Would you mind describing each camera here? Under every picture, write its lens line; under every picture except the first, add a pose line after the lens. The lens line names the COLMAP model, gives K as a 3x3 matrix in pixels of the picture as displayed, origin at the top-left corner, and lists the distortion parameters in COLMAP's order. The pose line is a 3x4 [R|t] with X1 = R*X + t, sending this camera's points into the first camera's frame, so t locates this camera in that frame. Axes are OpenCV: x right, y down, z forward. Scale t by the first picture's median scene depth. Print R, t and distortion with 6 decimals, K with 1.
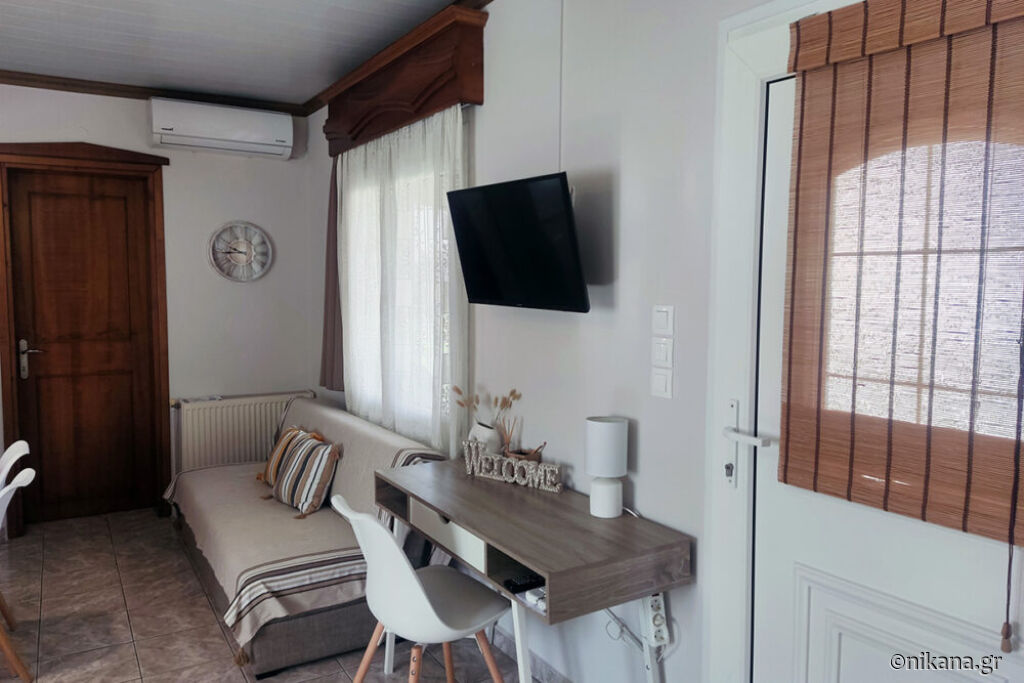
lens RADIAL K [[747.6, 0, 520.0], [0, 747.6, 341.8], [0, 0, 1]] dist [0.098285, -0.128123]
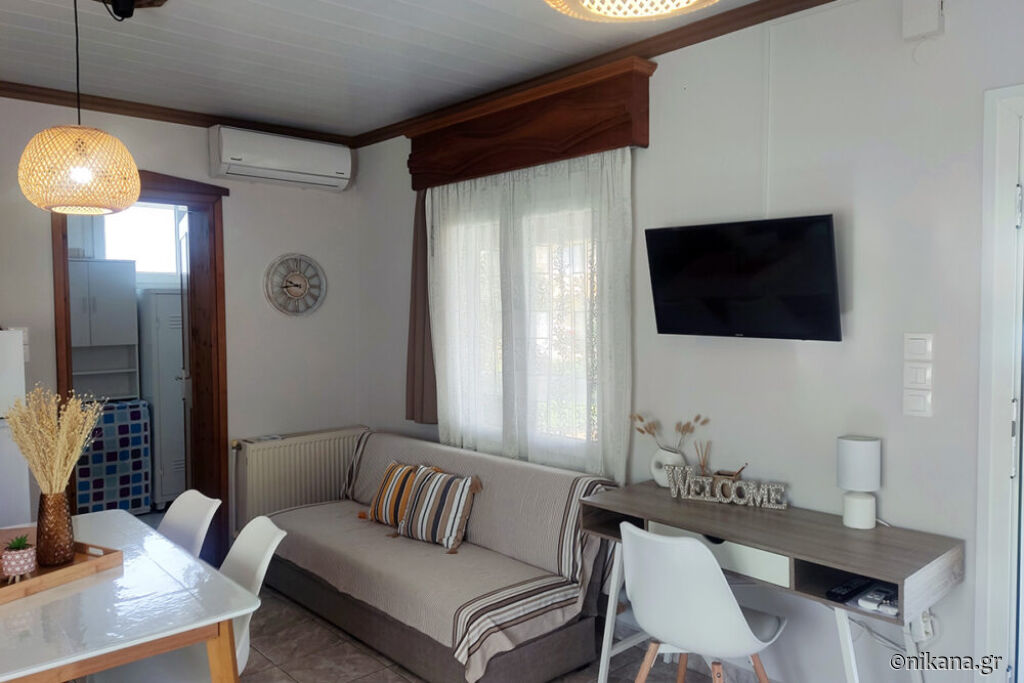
lens RADIAL K [[747.6, 0, 521.9], [0, 747.6, 341.7], [0, 0, 1]] dist [0.098285, -0.128123]
pose [[0.982975, -0.019961, 0.182652, -0.450053], [0.026464, 0.999097, -0.033234, -0.010934], [-0.181823, 0.037502, 0.982616, -0.002221]]
